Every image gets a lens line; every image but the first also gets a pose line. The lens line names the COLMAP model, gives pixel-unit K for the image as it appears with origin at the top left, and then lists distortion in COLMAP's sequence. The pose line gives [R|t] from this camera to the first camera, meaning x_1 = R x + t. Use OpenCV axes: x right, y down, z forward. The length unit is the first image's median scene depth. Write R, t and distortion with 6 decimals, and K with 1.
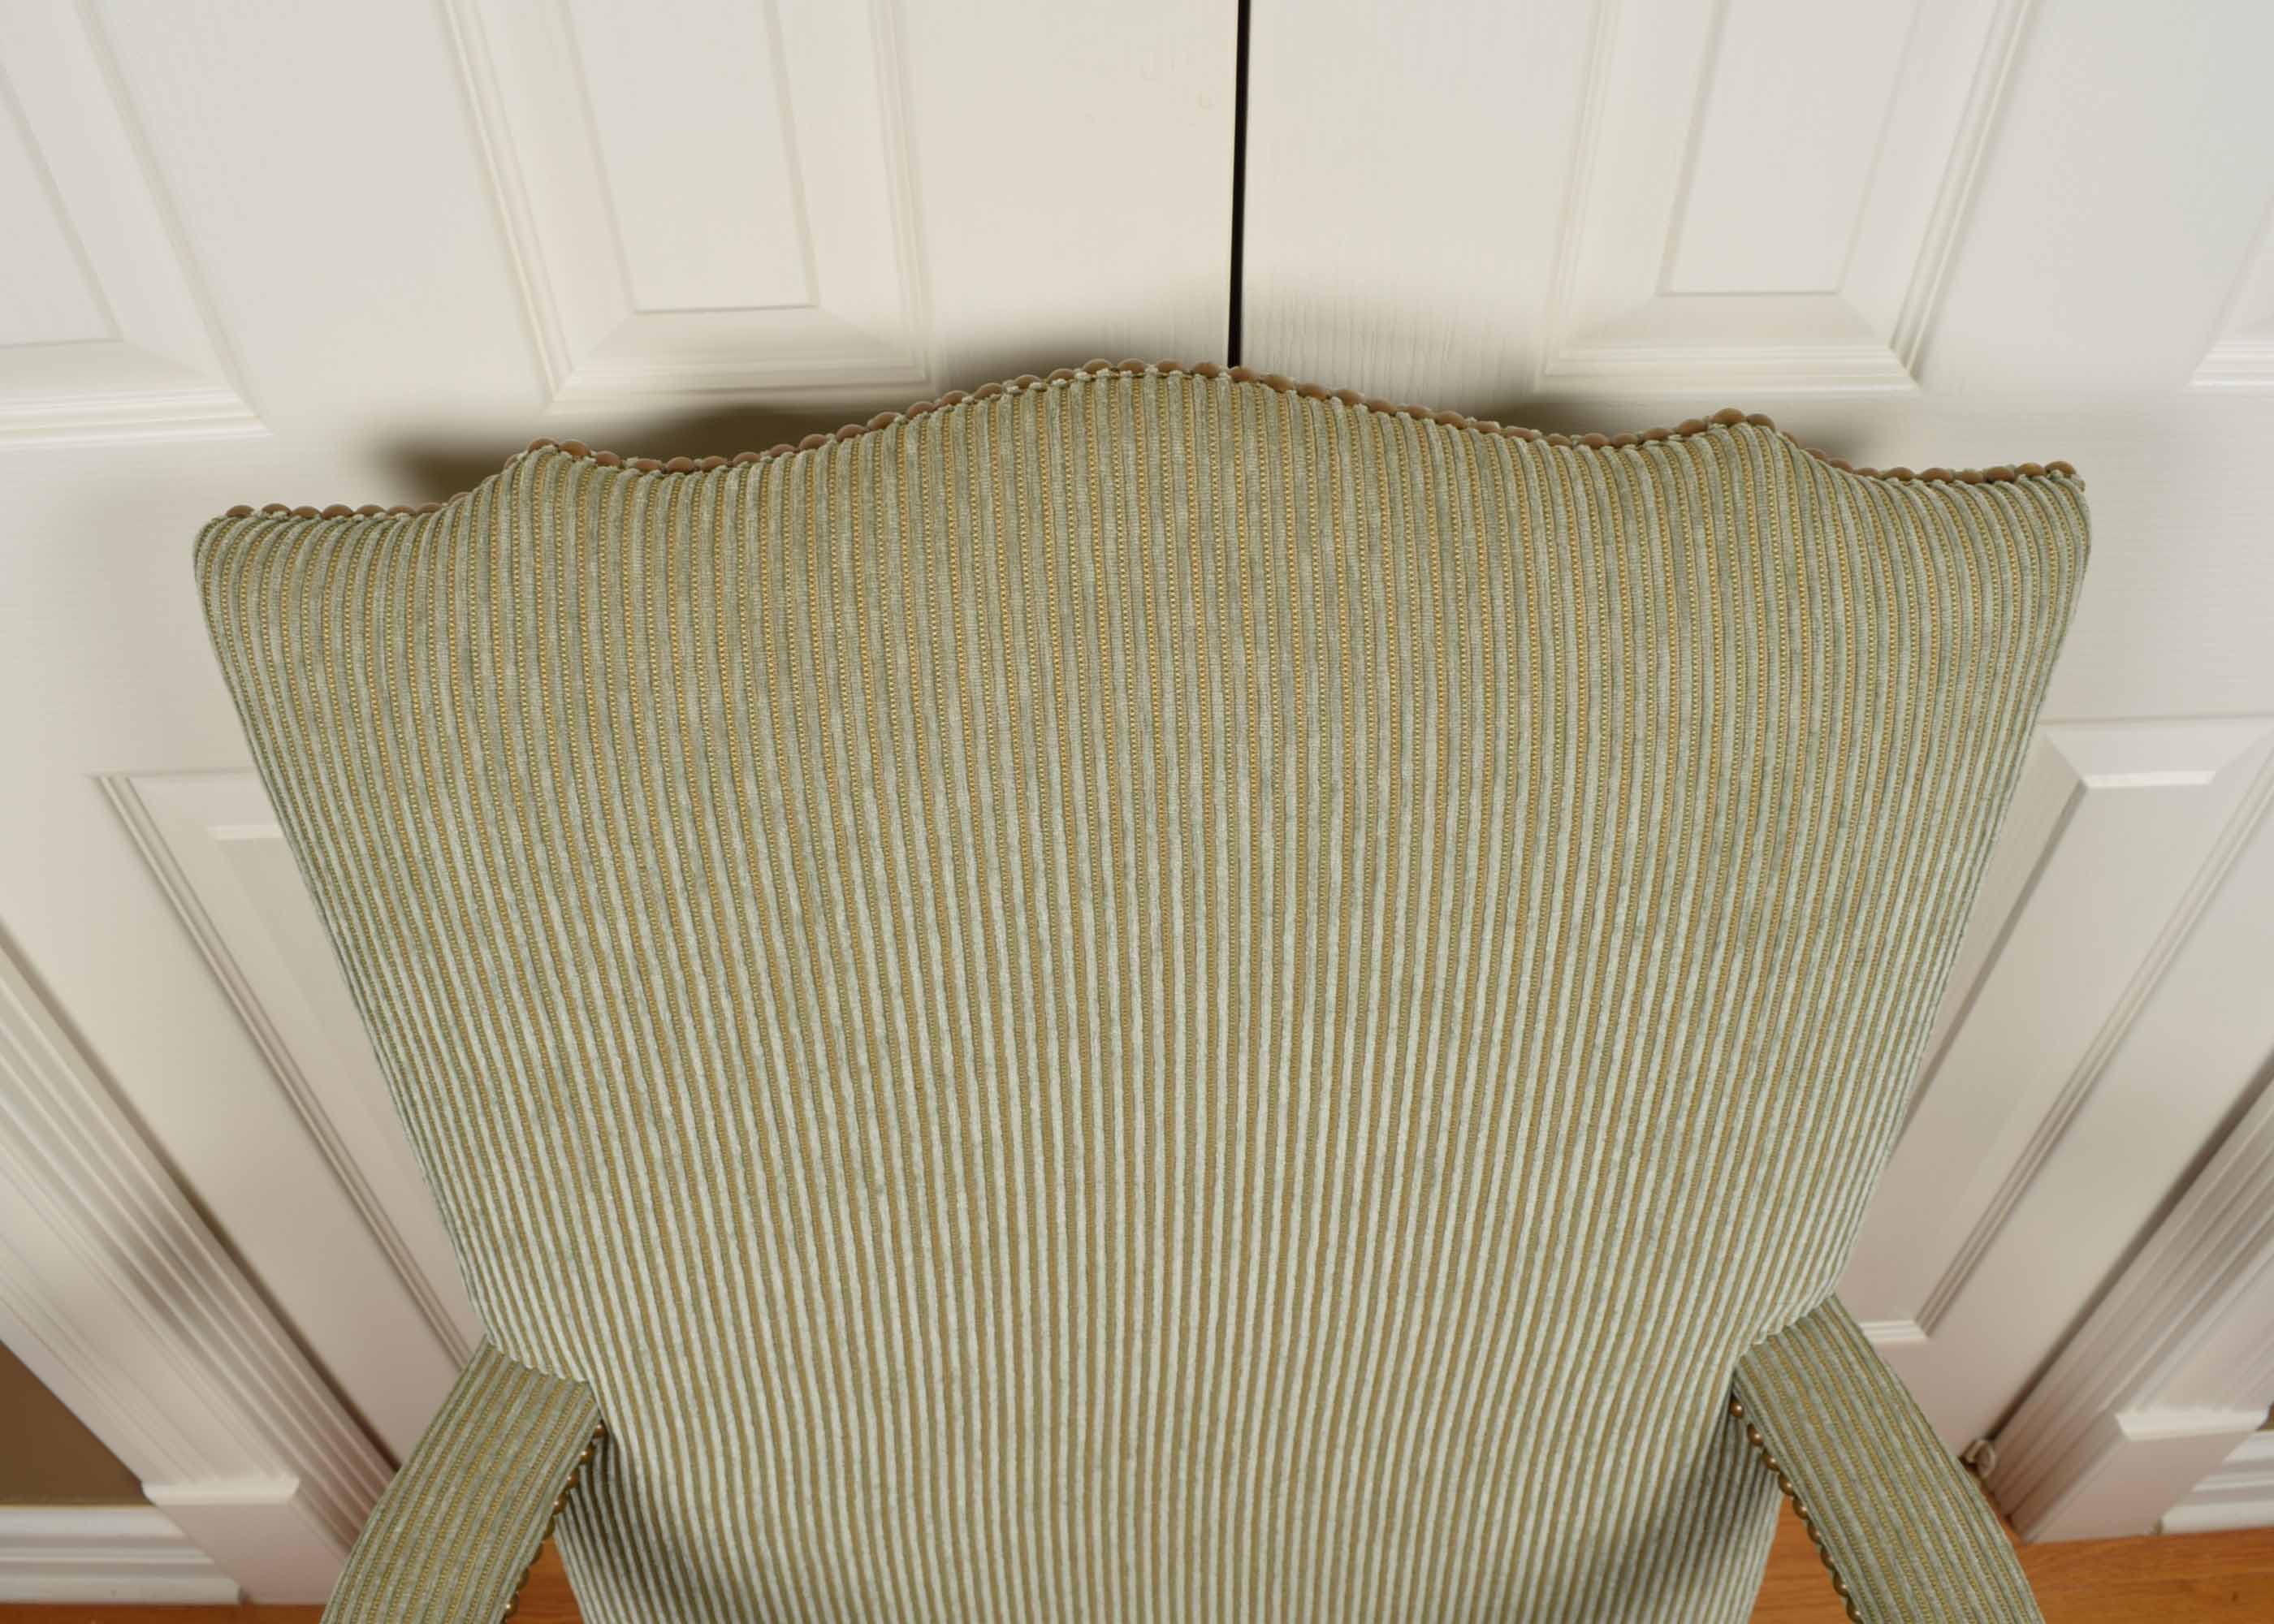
lens RADIAL K [[1926.1, 0, 1128.6], [0, 1926.1, 809.4], [0, 0, 1]] dist [-0.094742, 0.013350]
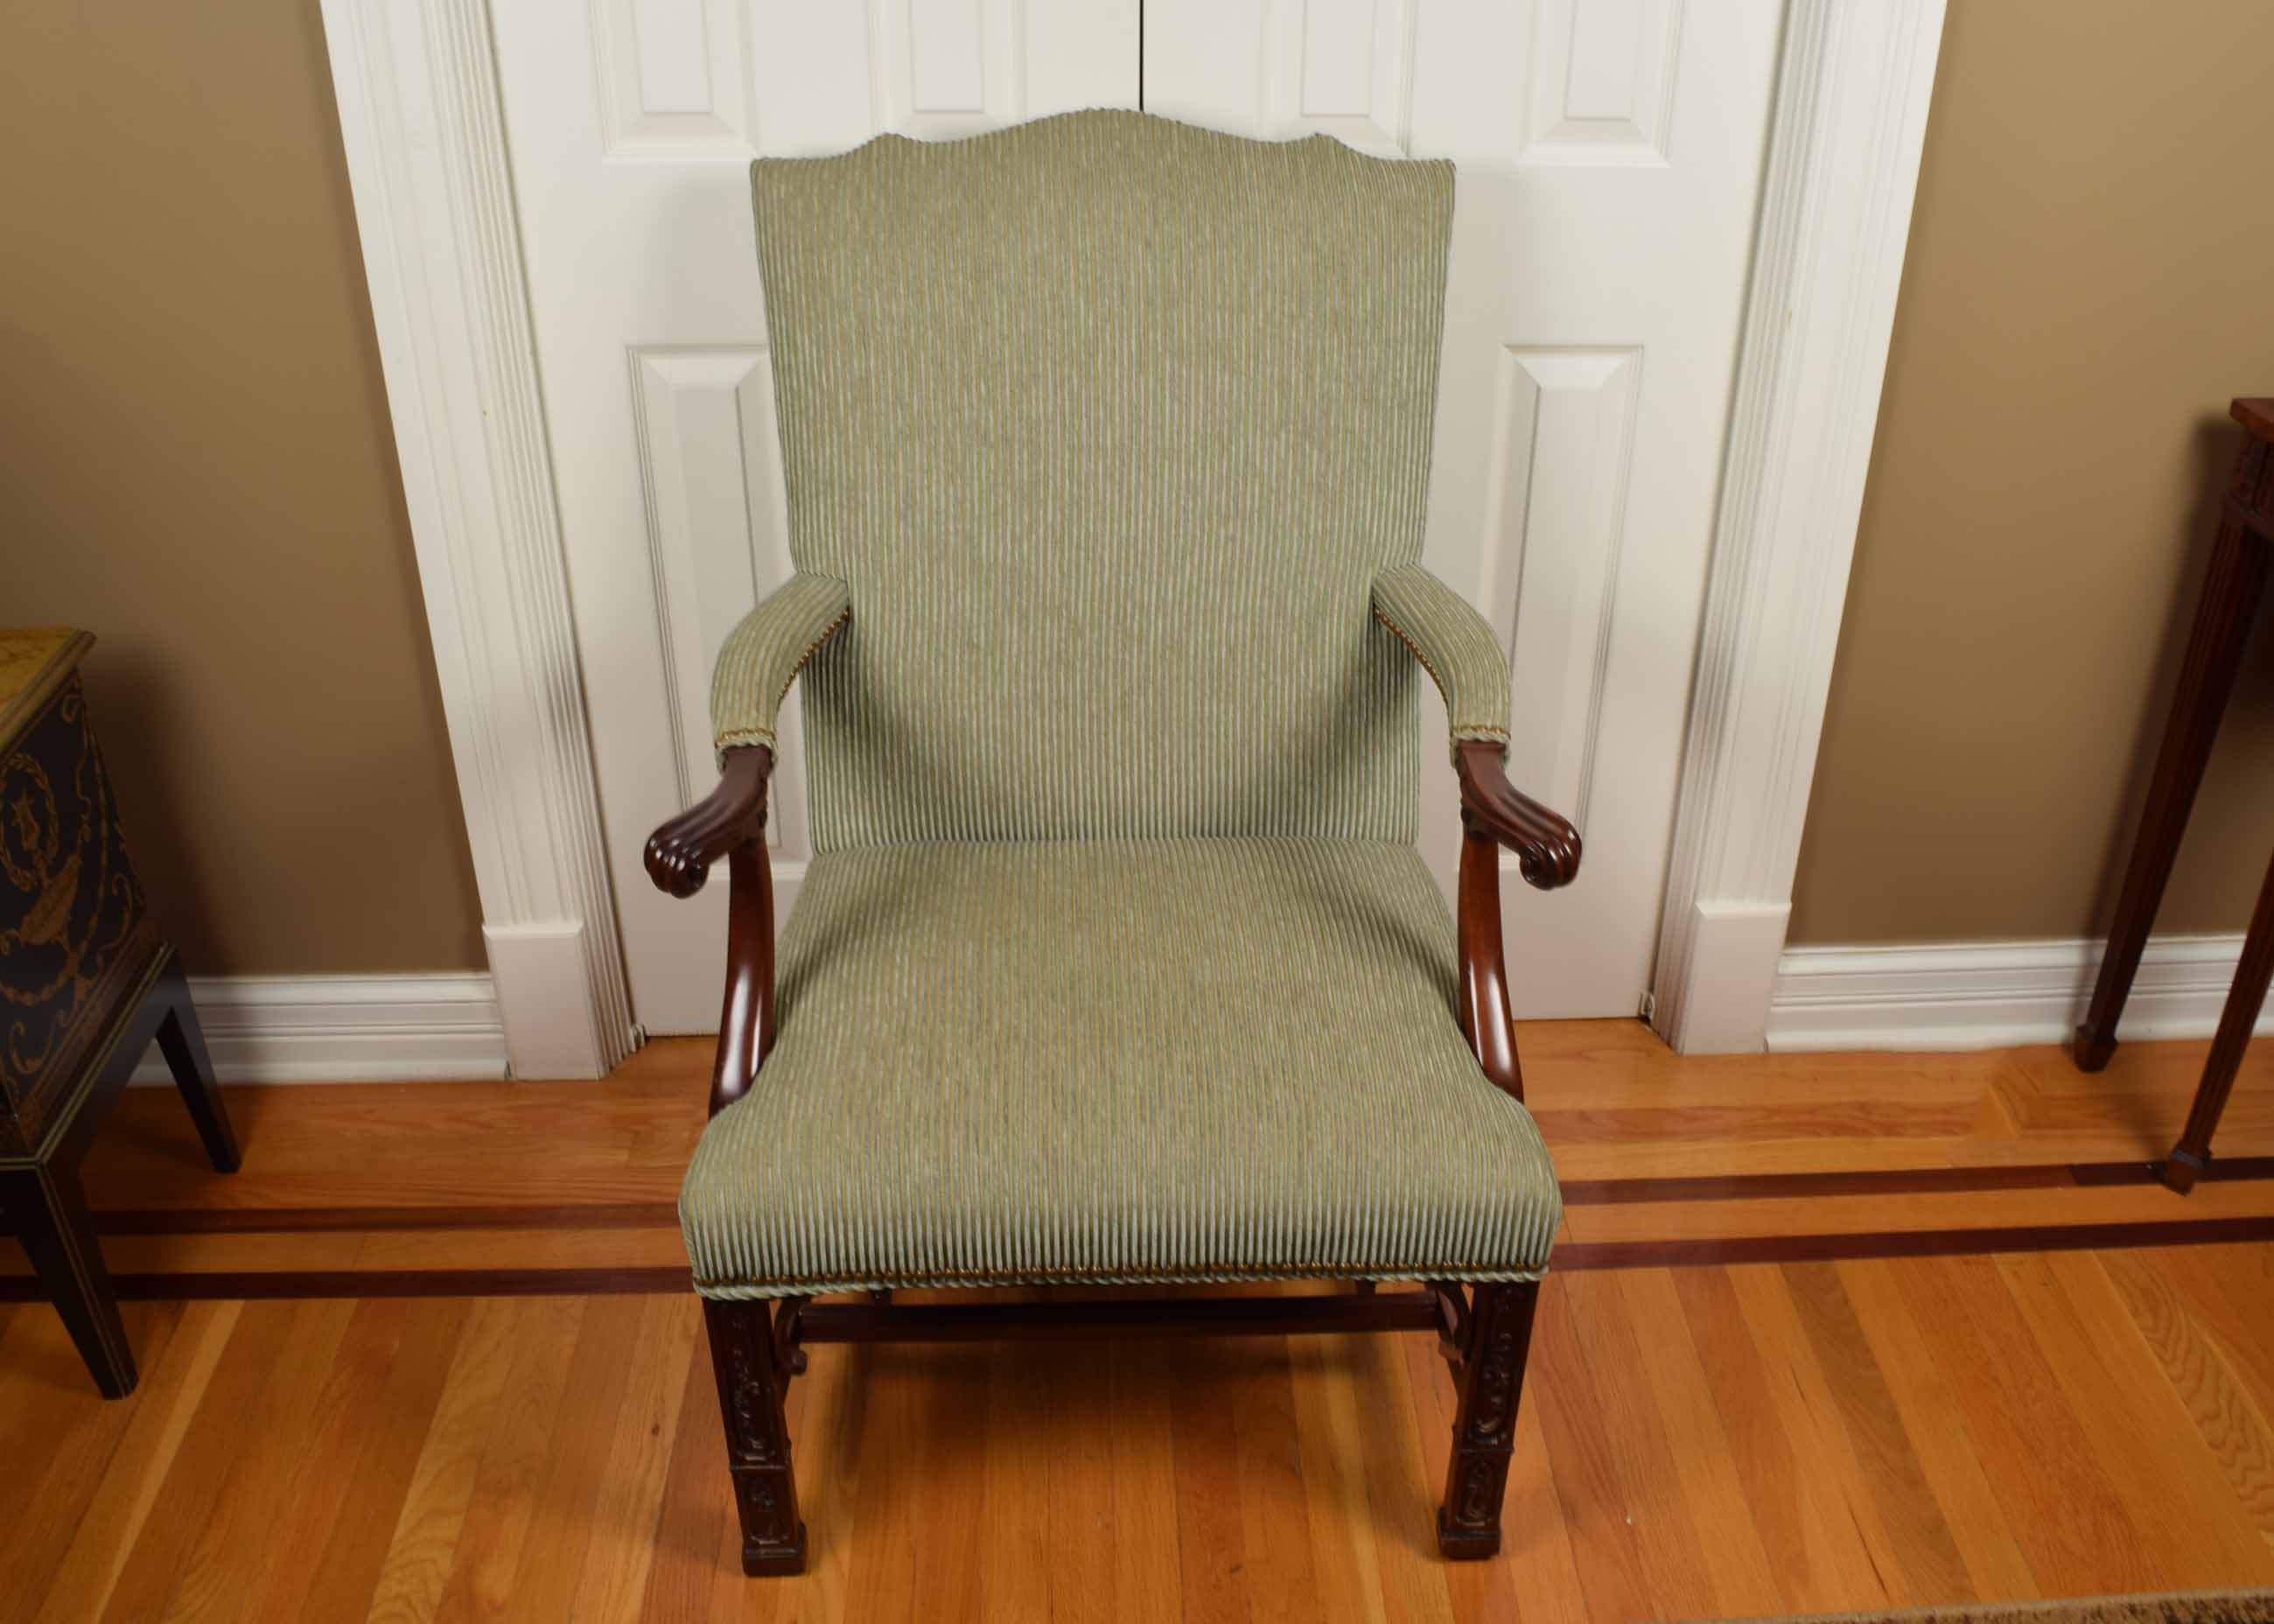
lens RADIAL K [[2090.1, 0, 1242.3], [0, 2090.1, 772.6], [0, 0, 1]] dist [-0.095072, 0.000000]
pose [[0.998308, 0.011433, 0.057005, 0.034014], [0.007527, 0.946805, -0.321719, 1.238782], [-0.057650, 0.321604, 0.945118, -1.168672]]
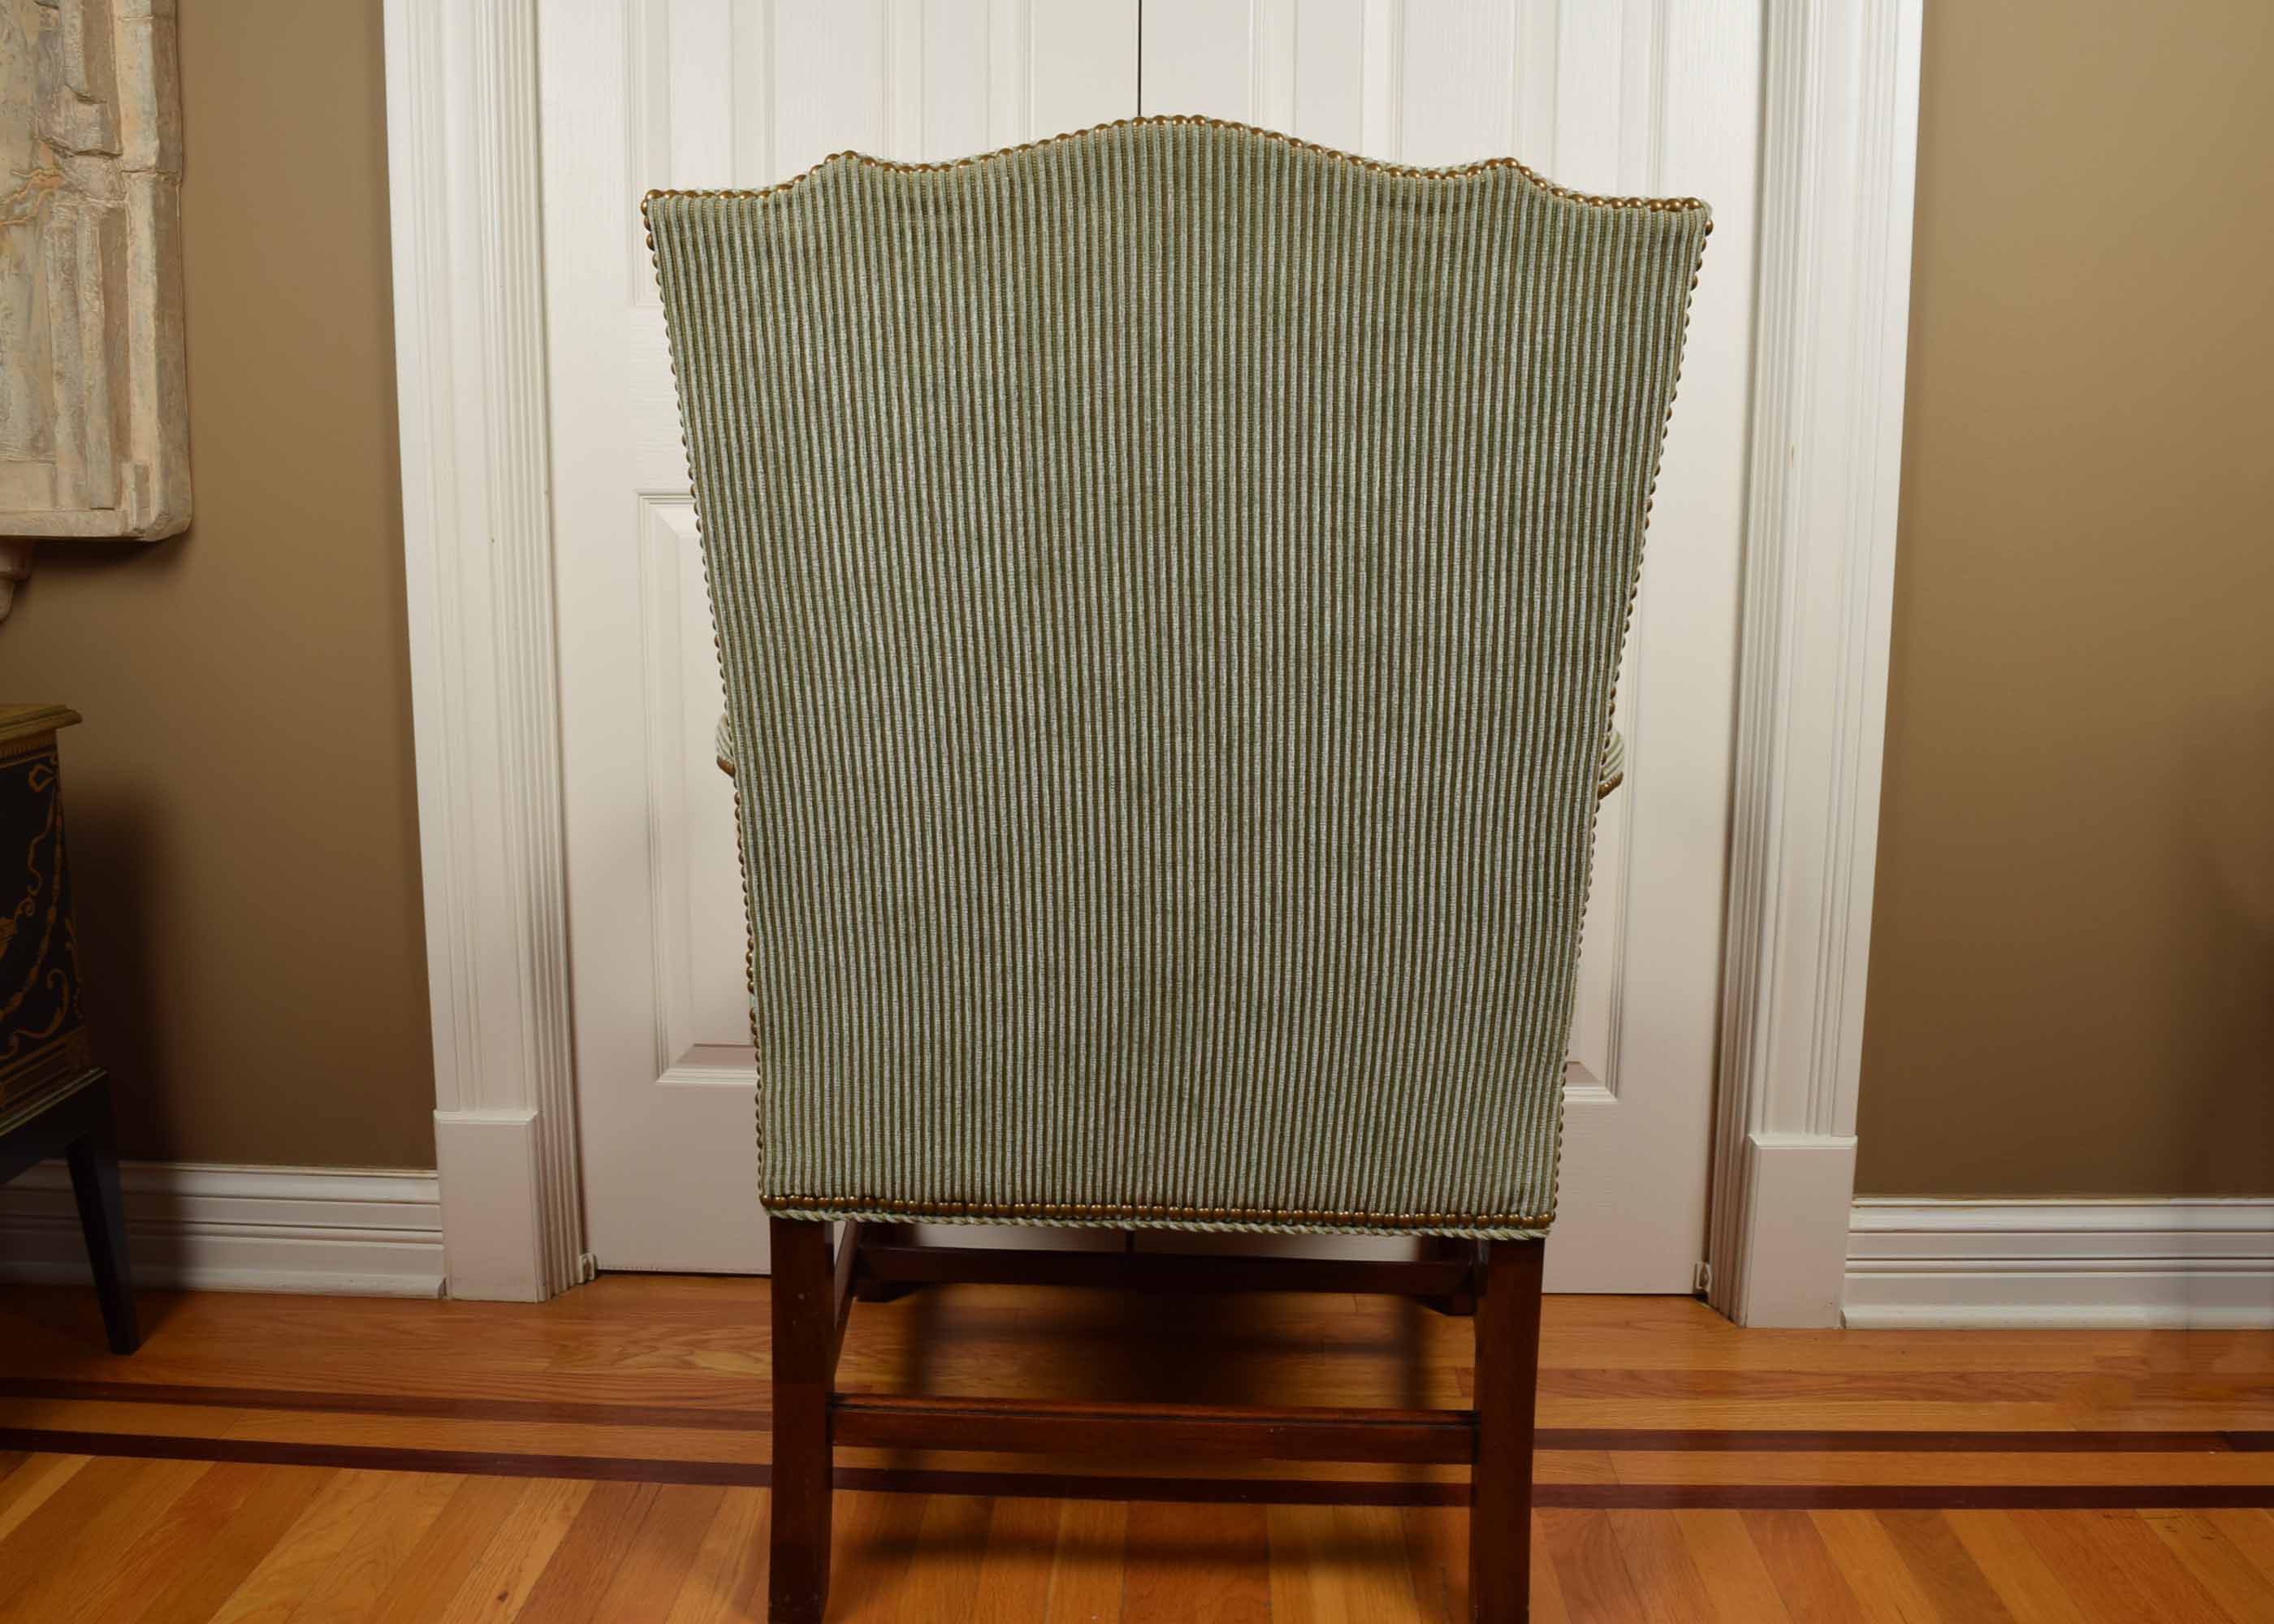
lens RADIAL K [[1926.1, 0, 1146.6], [0, 1926.1, 777.2], [0, 0, 1]] dist [-0.094742, 0.013350]
pose [[0.998278, 0.029372, -0.050778, 0.186754], [-0.054982, 0.770246, -0.635372, 1.680904], [0.020449, 0.637070, 0.770535, -0.551440]]
